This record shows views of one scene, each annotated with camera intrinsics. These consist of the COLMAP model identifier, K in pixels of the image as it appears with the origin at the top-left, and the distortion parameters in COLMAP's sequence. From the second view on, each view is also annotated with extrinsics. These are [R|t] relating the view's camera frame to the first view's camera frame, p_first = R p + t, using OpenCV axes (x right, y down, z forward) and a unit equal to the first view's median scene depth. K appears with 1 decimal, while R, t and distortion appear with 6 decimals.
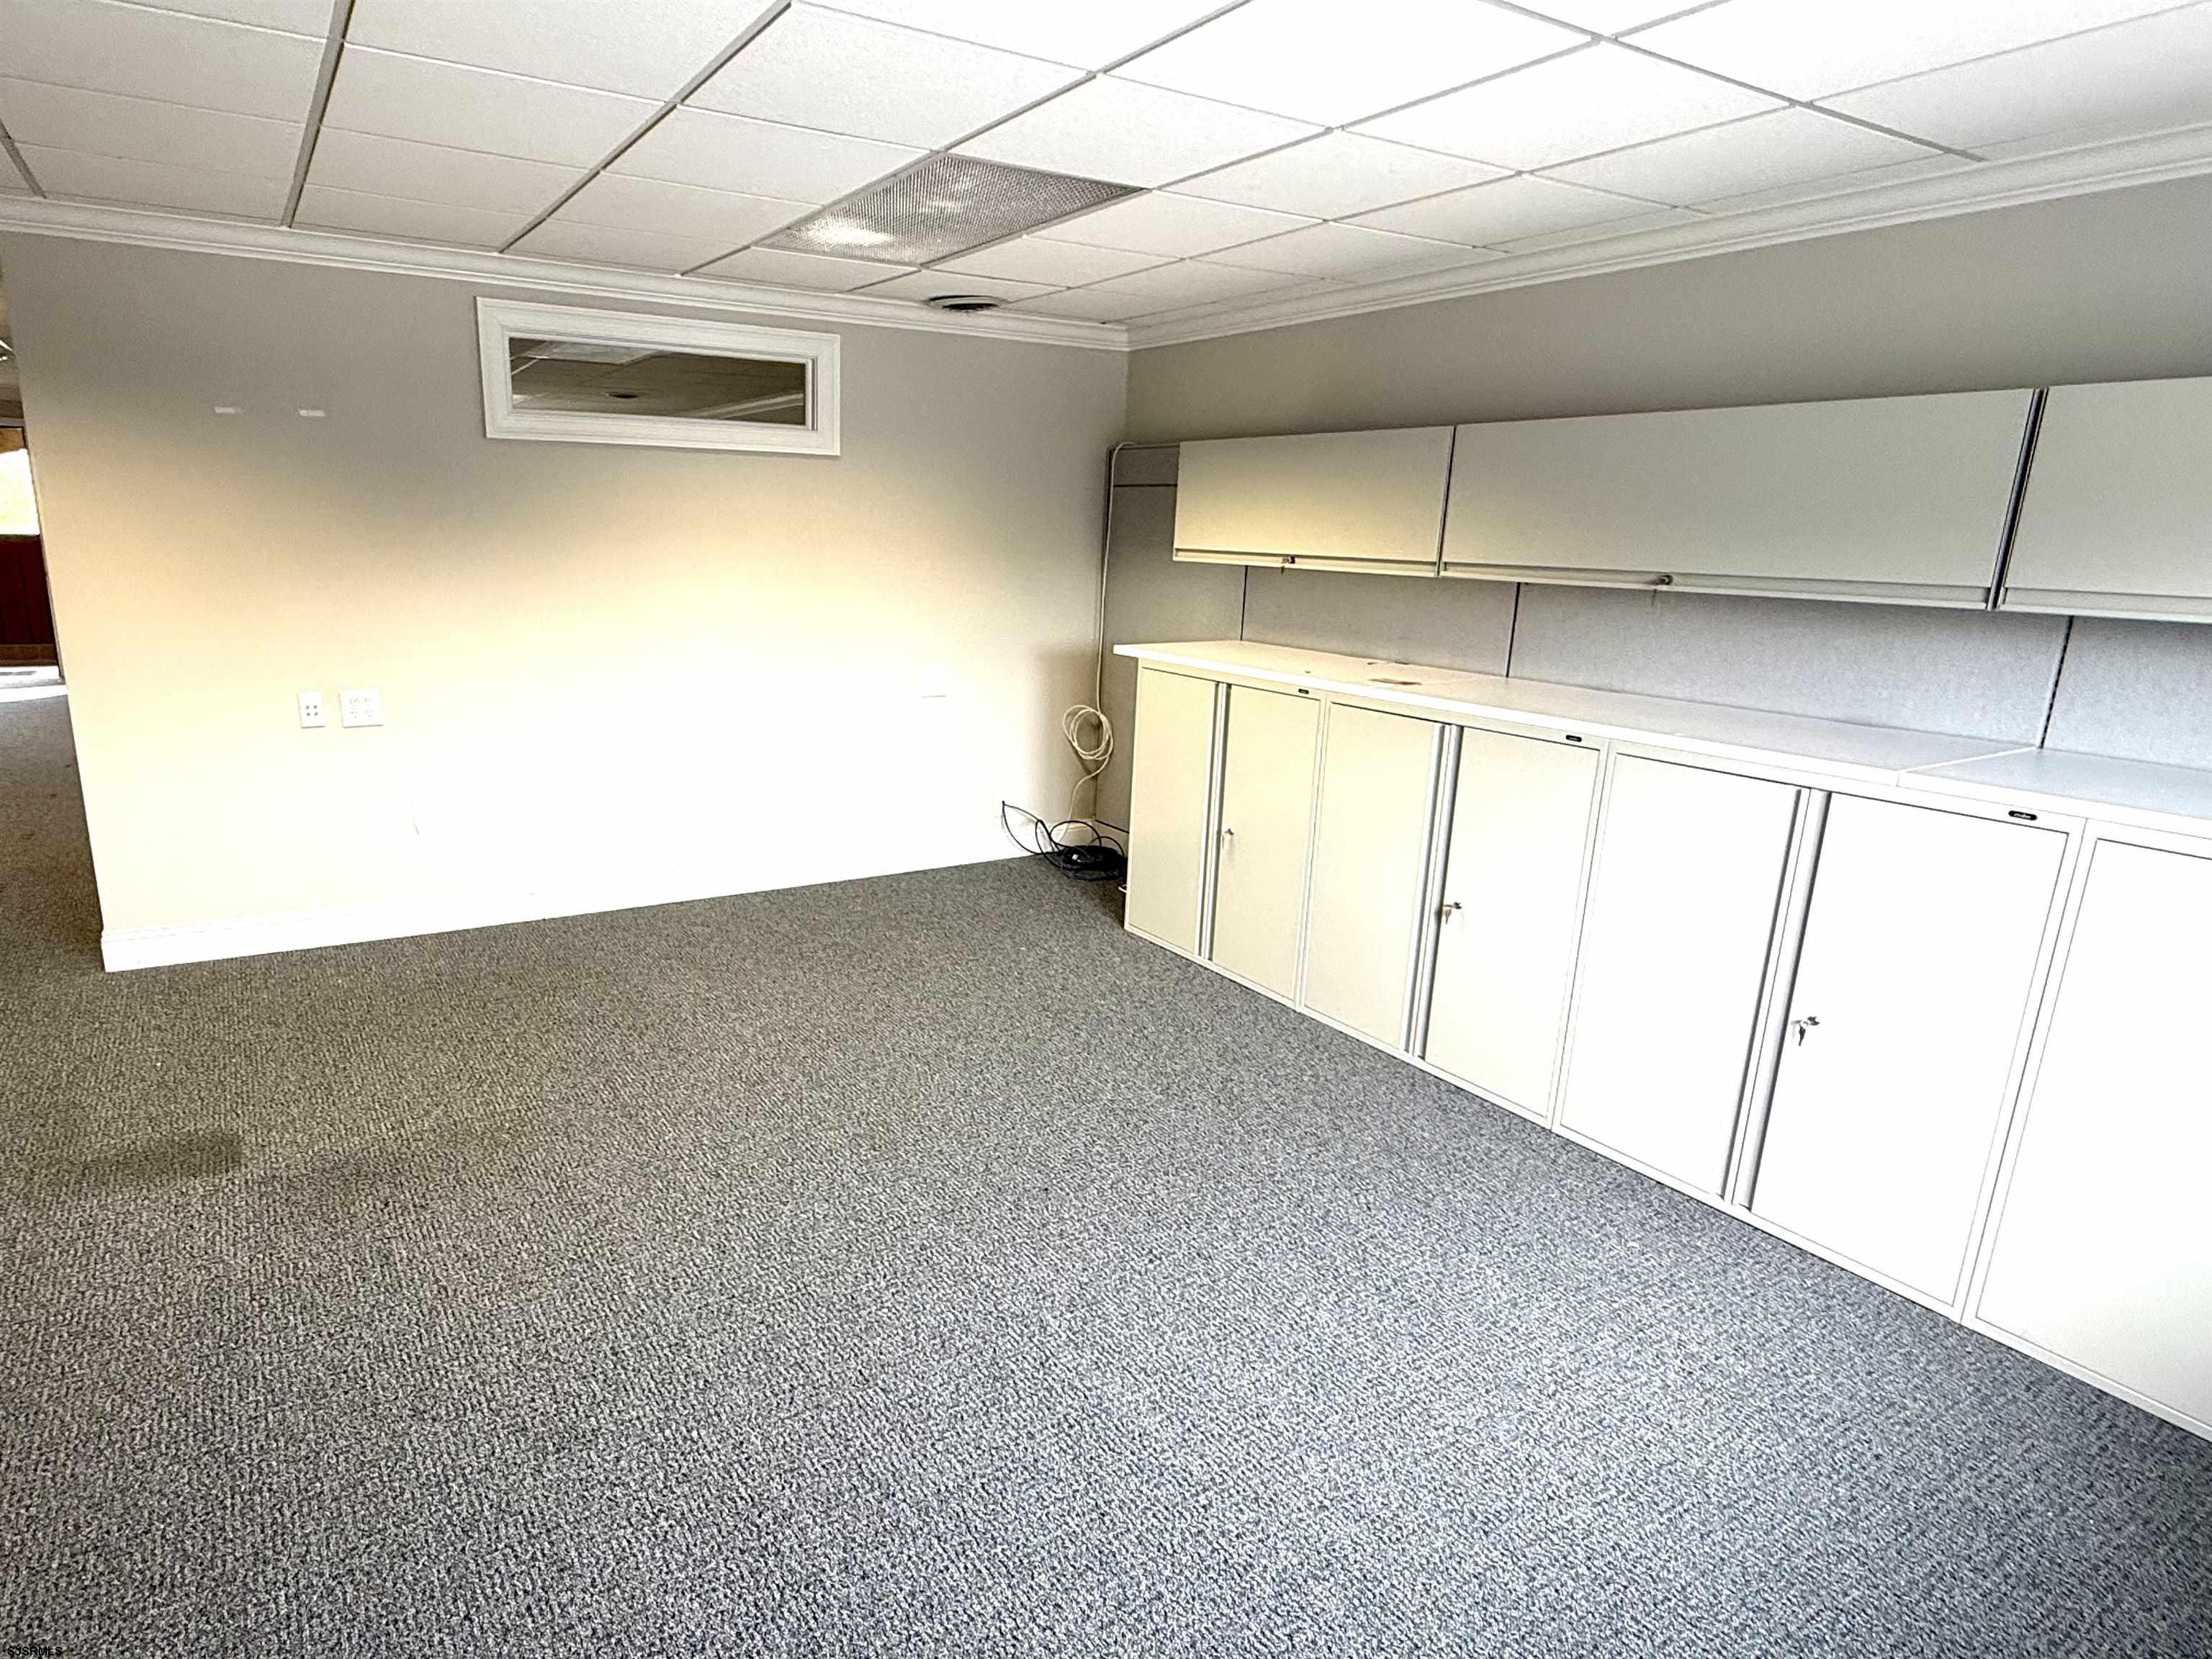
lens RADIAL K [[1305.1, 0, 1067.4], [0, 1305.1, 849.2], [0, 0, 1]] dist [0.004925, -0.001213]
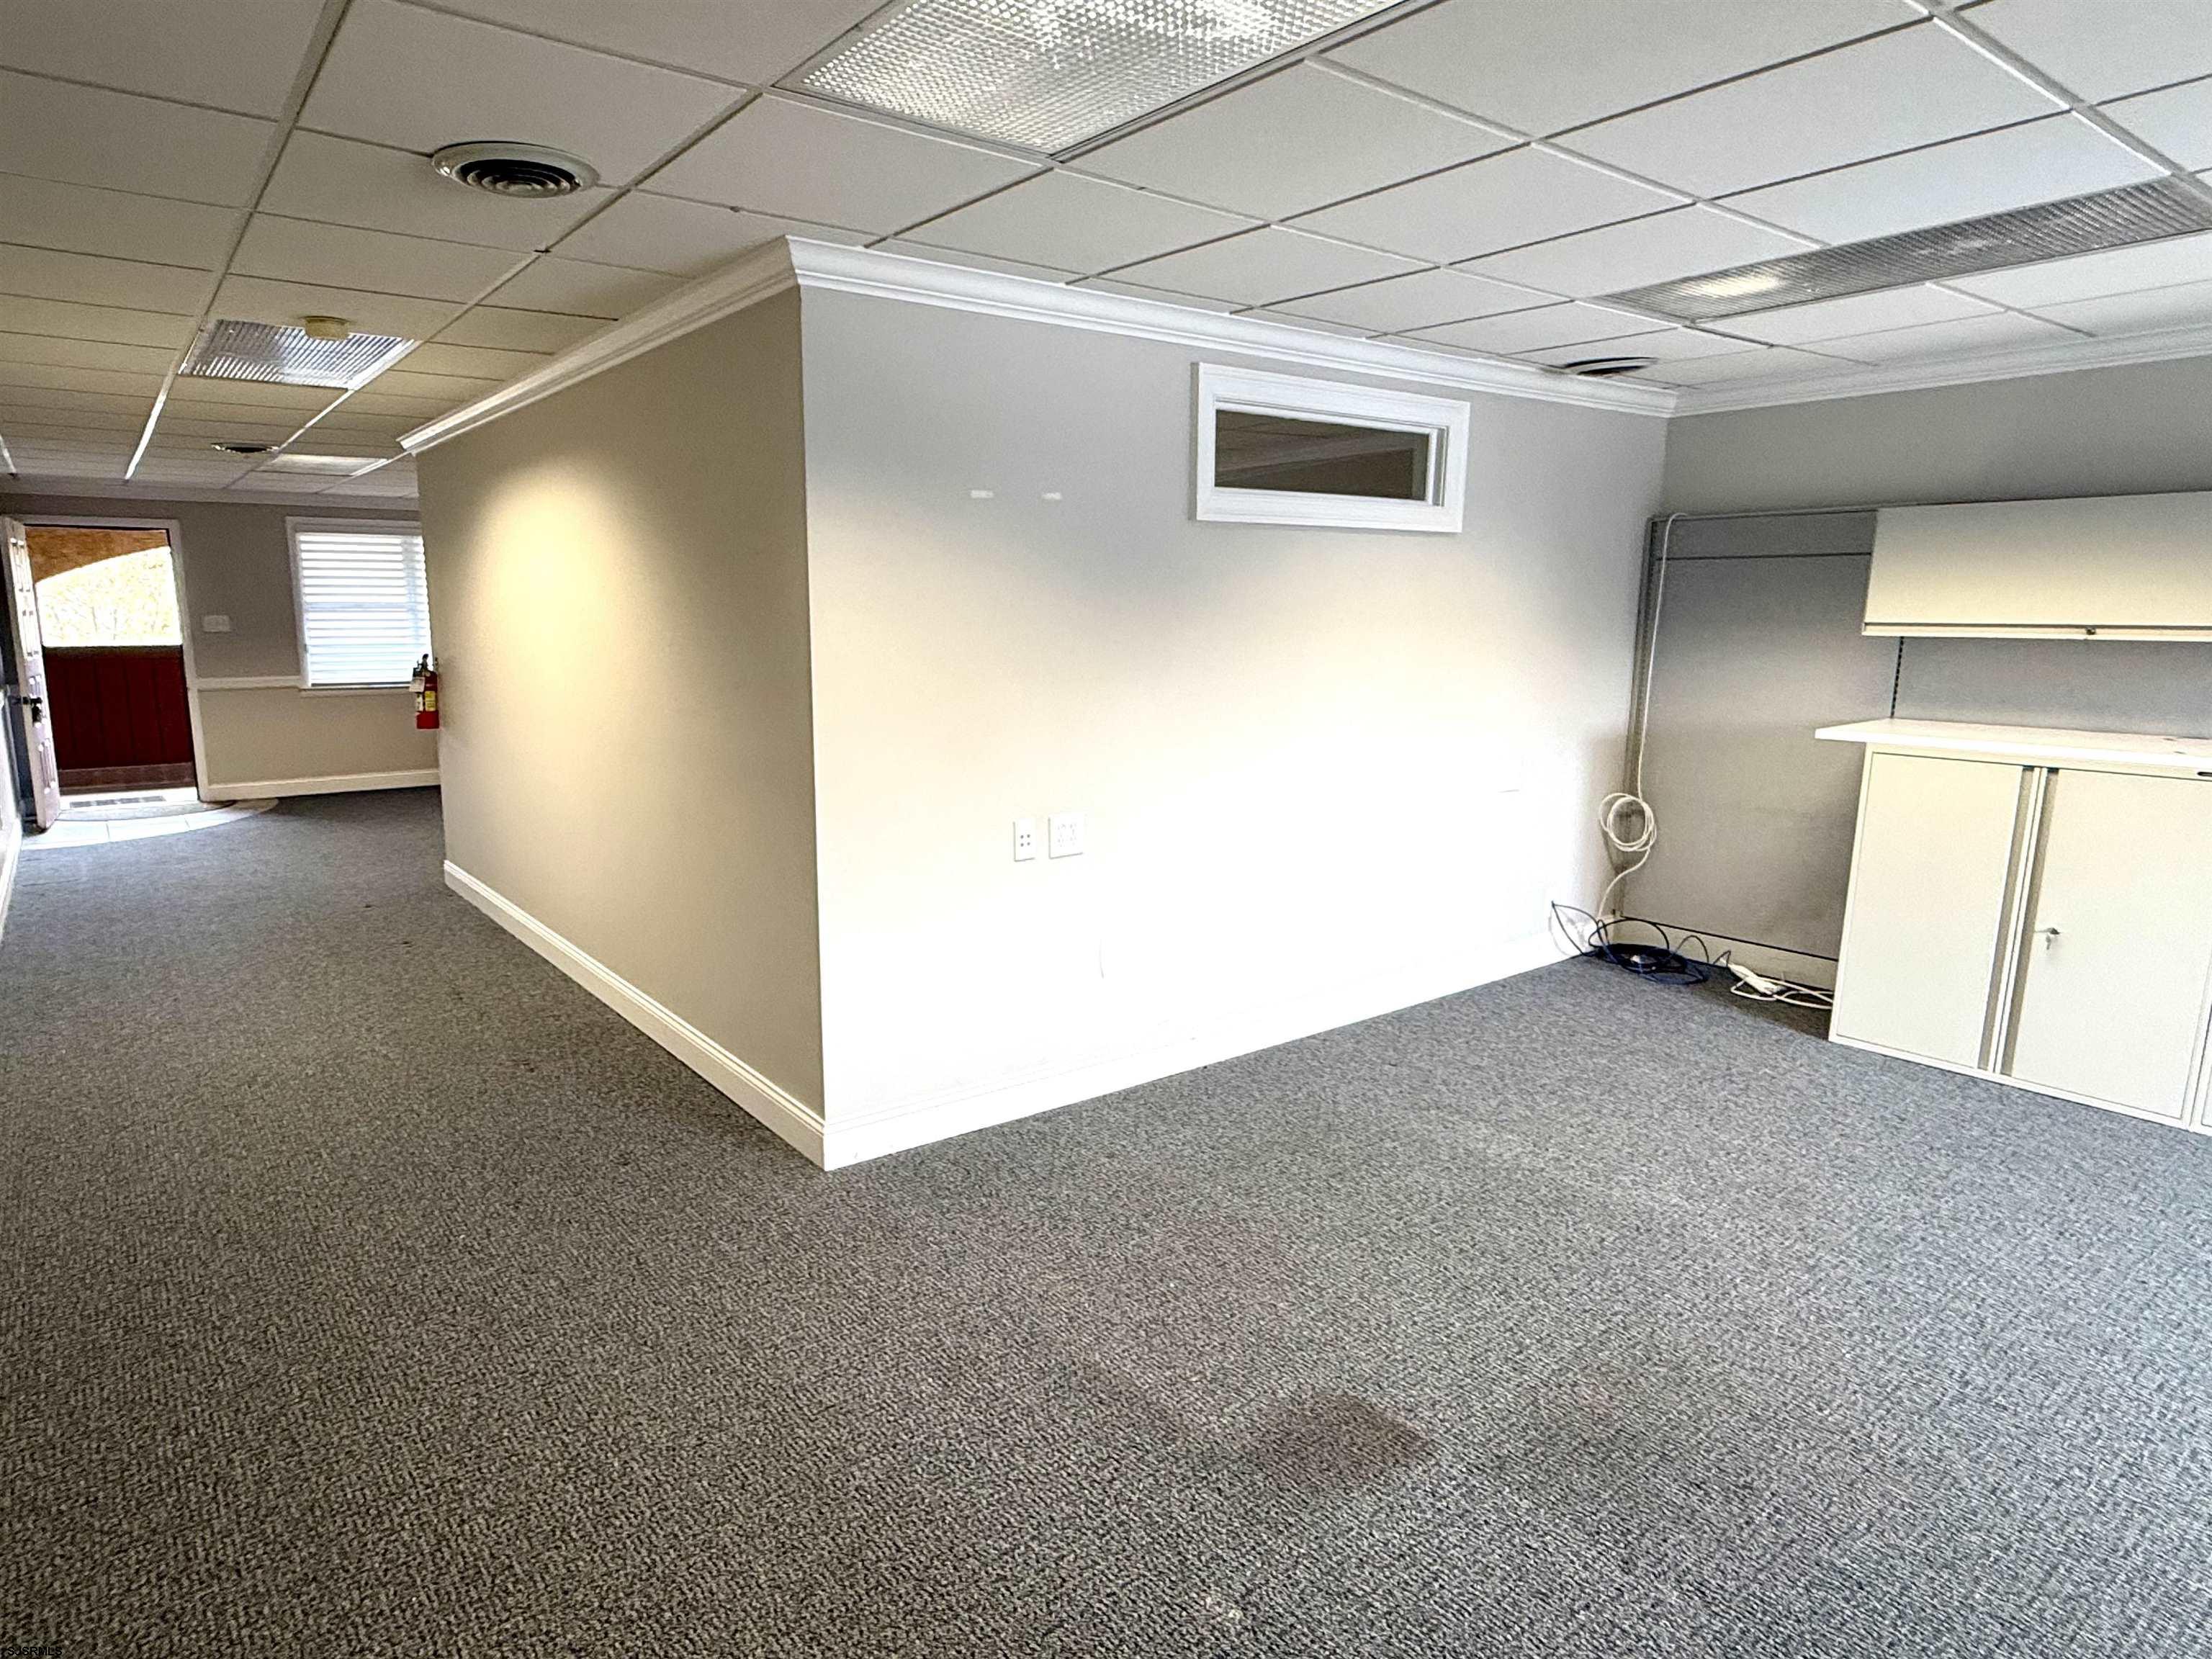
lens RADIAL K [[1305.1, 0, 1090.6], [0, 1305.1, 833.7], [0, 0, 1]] dist [0.004925, -0.001213]
pose [[0.995279, -0.042357, 0.087325, -0.589391], [0.048235, 0.996631, -0.066339, -0.050538], [-0.084221, 0.070238, 0.993969, 0.150163]]
